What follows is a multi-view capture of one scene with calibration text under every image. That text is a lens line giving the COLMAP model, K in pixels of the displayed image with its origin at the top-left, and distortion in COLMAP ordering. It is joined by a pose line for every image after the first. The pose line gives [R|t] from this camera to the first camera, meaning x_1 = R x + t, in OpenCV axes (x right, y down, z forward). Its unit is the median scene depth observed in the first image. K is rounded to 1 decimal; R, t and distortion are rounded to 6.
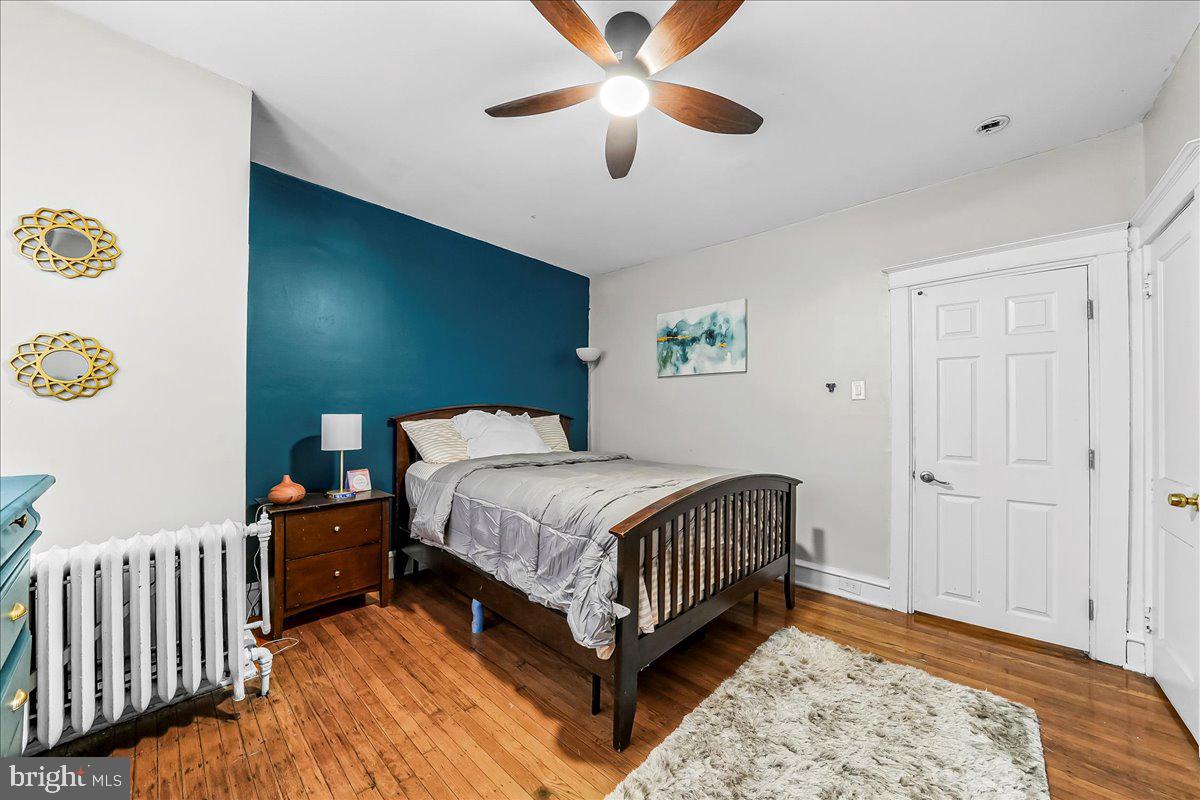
lens RADIAL K [[416.2, 0, 602.8], [0, 416.2, 405.4], [0, 0, 1]] dist [-0.011960, 0.000058]
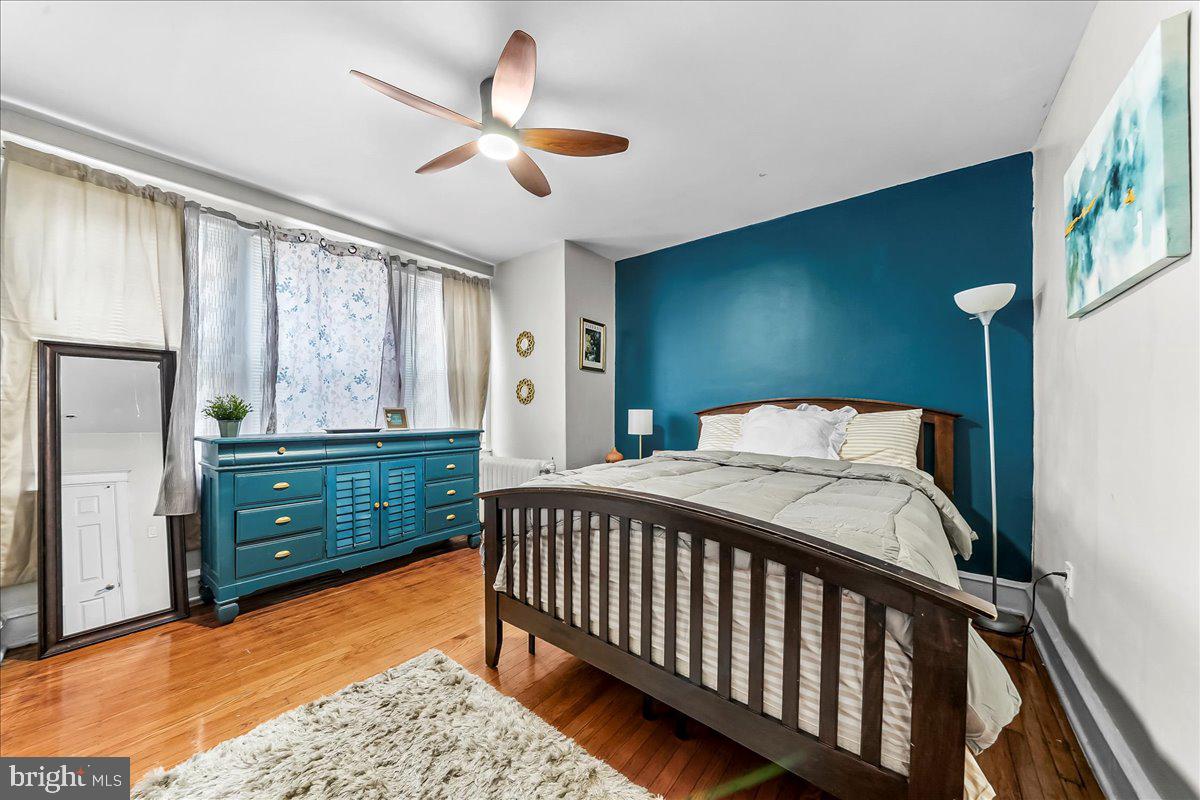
lens RADIAL K [[416.2, 0, 602.8], [0, 416.2, 405.4], [0, 0, 1]] dist [-0.011960, 0.000058]
pose [[0.074309, -0.024253, -0.996940, 0.581965], [0.022581, 0.999489, -0.022632, 0.024639], [0.996980, -0.020830, 0.074818, 0.534739]]
